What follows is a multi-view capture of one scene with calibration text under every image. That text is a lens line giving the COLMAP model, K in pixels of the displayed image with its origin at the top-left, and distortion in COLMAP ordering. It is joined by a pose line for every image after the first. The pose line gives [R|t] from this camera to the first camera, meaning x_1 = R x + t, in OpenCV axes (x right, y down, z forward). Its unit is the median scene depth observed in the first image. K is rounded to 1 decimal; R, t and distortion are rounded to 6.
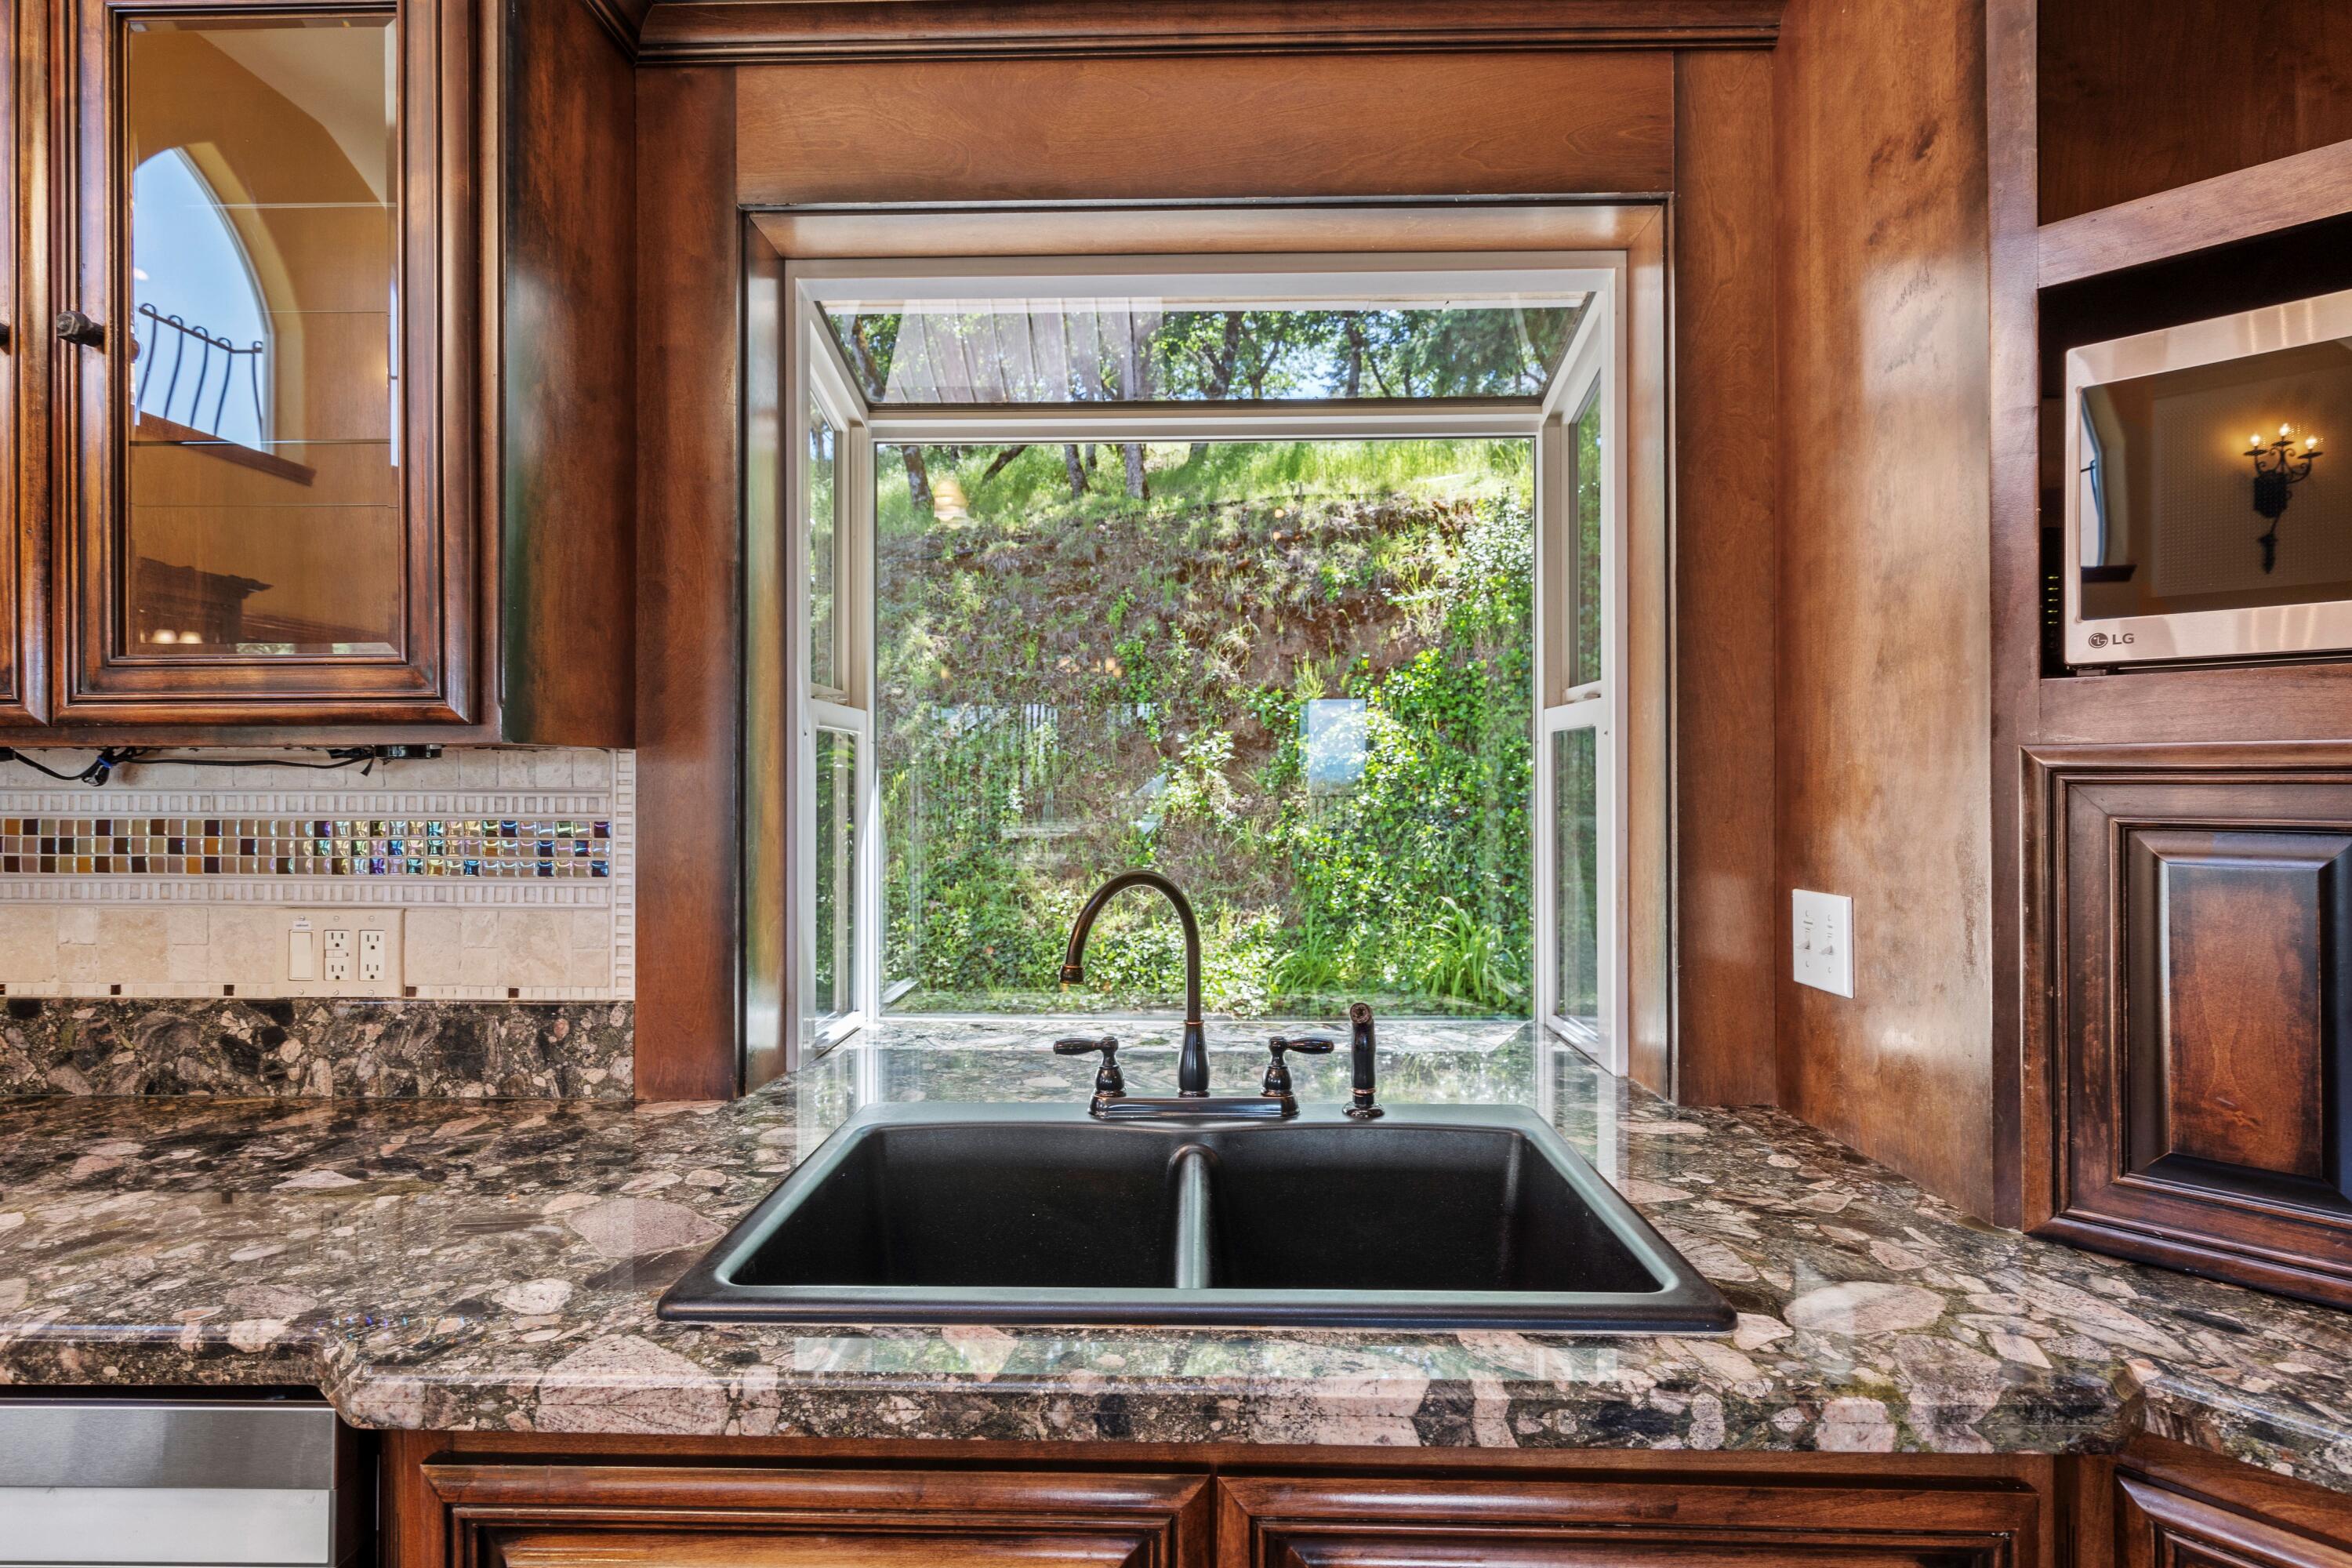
lens RADIAL K [[1099.5, 0, 1184.2], [0, 1099.5, 778.9], [0, 0, 1]] dist [-0.001256, 0.001277]
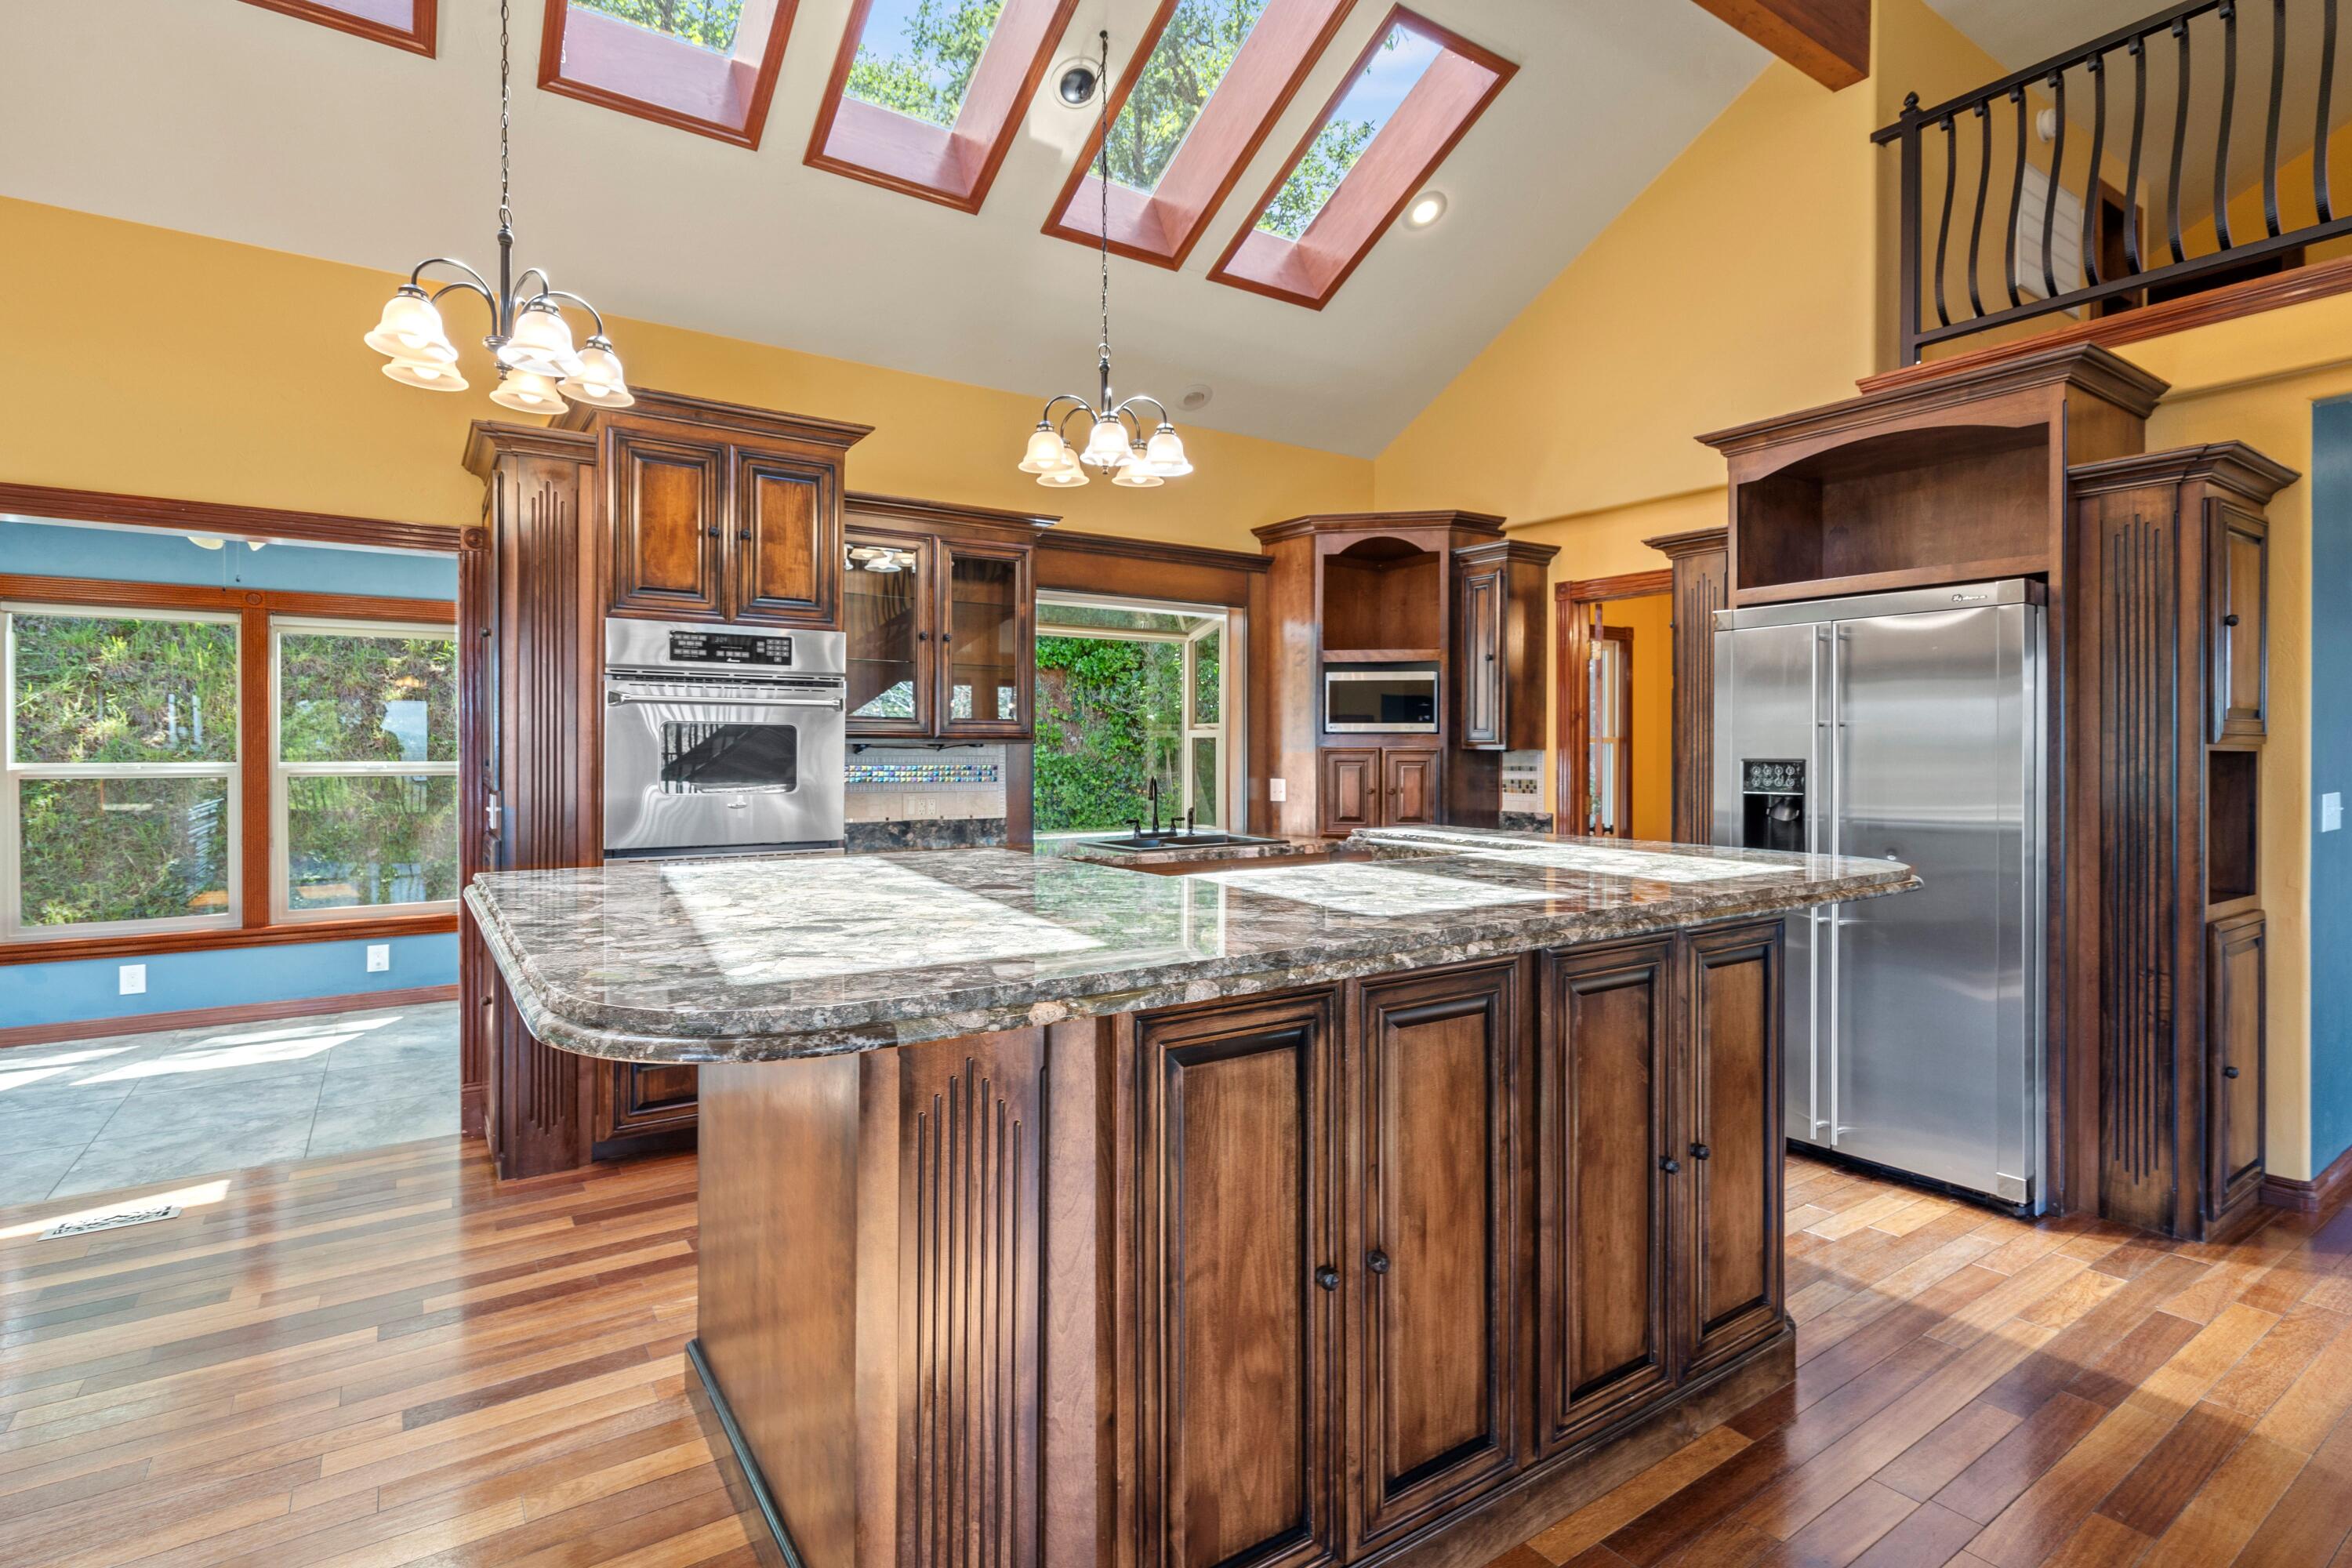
lens RADIAL K [[1099.5, 0, 1171.9], [0, 1099.5, 762.6], [0, 0, 1]] dist [-0.001256, 0.001277]
pose [[0.820805, -0.006353, 0.571174, -2.068310], [-0.001847, 0.999903, 0.013777, -0.017806], [-0.571206, -0.012363, 0.820713, -2.137230]]
